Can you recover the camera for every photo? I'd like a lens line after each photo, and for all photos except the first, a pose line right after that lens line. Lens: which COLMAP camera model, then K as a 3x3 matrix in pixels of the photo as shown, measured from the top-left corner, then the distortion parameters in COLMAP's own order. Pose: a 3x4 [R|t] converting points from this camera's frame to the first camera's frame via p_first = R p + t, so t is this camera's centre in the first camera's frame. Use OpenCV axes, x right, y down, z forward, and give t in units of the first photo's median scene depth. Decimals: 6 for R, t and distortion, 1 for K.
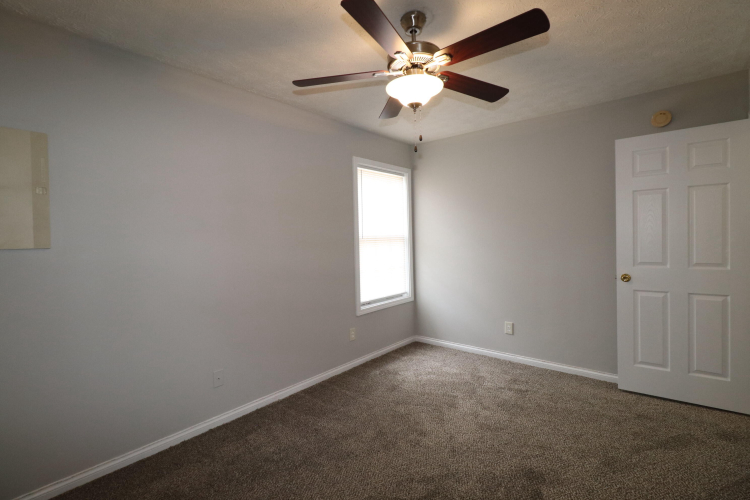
lens RADIAL K [[369.9, 0, 377.8], [0, 369.9, 252.4], [0, 0, 1]] dist [0.045628, -0.000174]
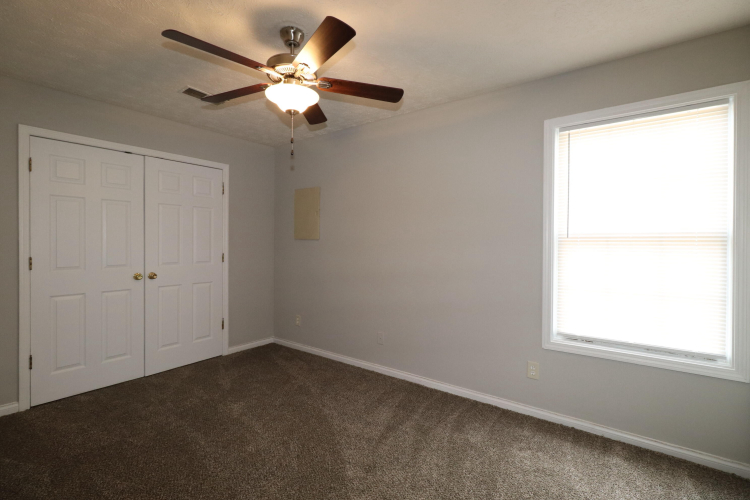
lens RADIAL K [[347.5, 0, 375.1], [0, 347.5, 232.6], [0, 0, 1]] dist [0.000615, 0.000237]
pose [[0.032413, 0.023912, -0.999188, 0.580767], [-0.023072, 0.999465, 0.023170, -0.053787], [0.999208, 0.022302, 0.032947, 0.655110]]
